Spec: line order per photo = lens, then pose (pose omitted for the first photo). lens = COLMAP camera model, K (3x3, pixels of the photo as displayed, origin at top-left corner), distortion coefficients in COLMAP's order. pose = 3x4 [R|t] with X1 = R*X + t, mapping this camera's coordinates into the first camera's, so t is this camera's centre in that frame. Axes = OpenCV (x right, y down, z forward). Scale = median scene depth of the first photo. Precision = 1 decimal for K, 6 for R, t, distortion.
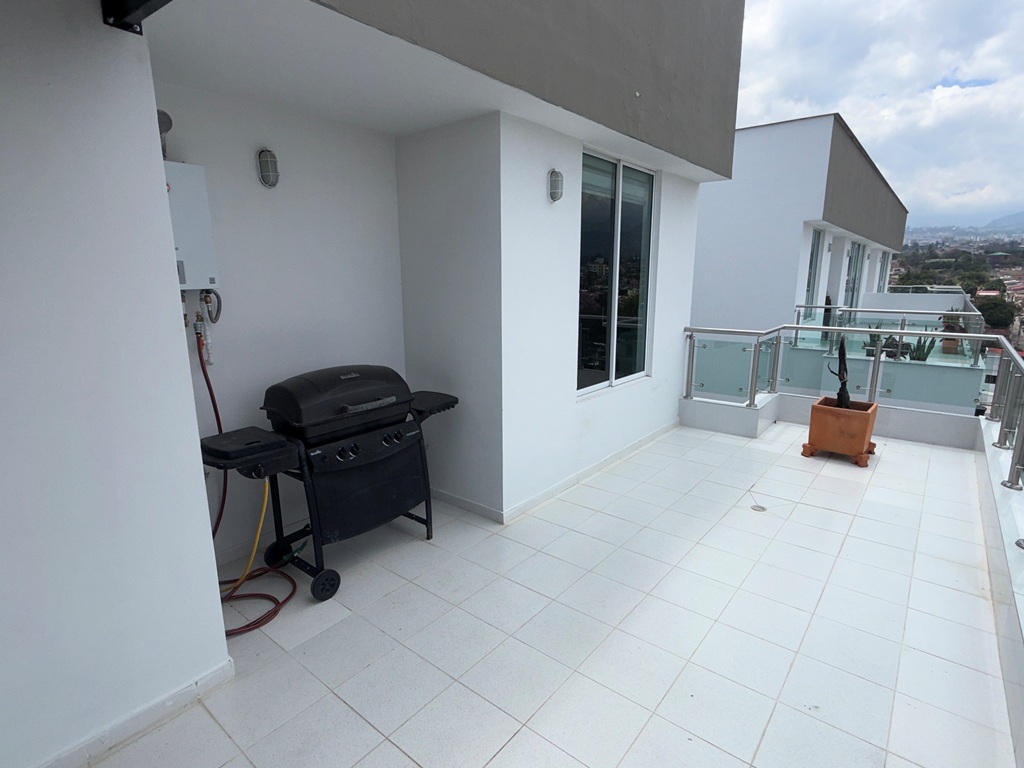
lens RADIAL K [[528.9, 0, 515.4], [0, 528.9, 382.4], [0, 0, 1]] dist [-0.007945, -0.000105]
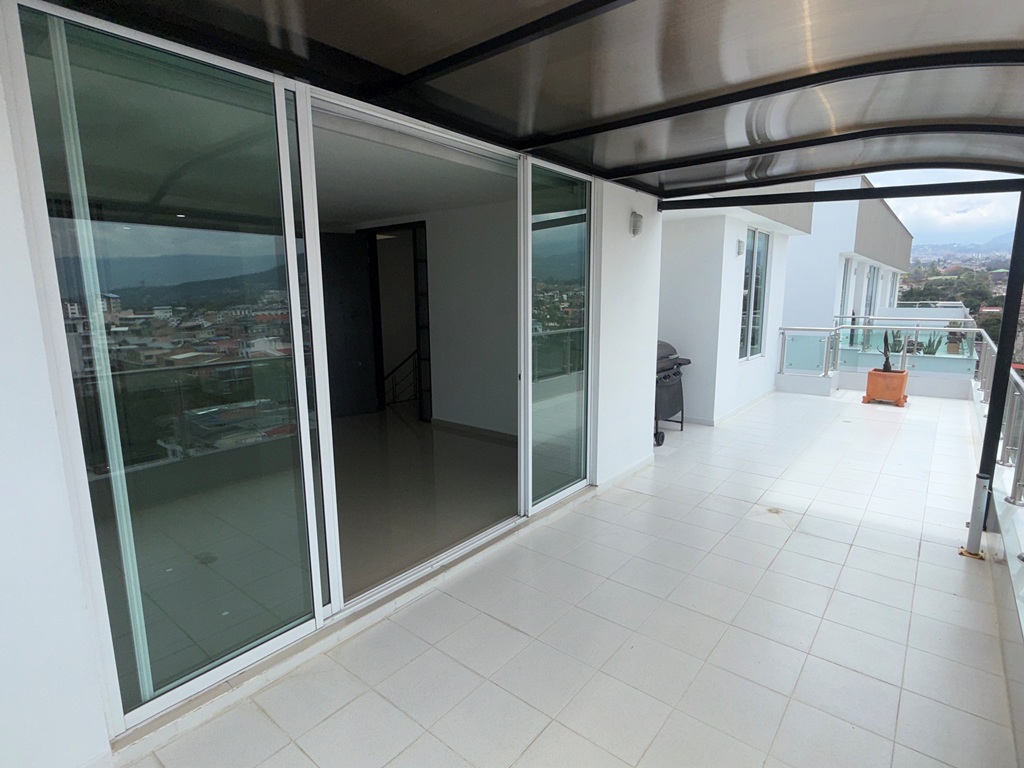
lens RADIAL K [[528.9, 0, 508.8], [0, 528.9, 385.4], [0, 0, 1]] dist [-0.007945, -0.000105]
pose [[0.999908, -0.002169, -0.013361, -0.213496], [0.001787, 0.999590, -0.028574, 0.051607], [0.013417, 0.028547, 0.999502, -0.261507]]
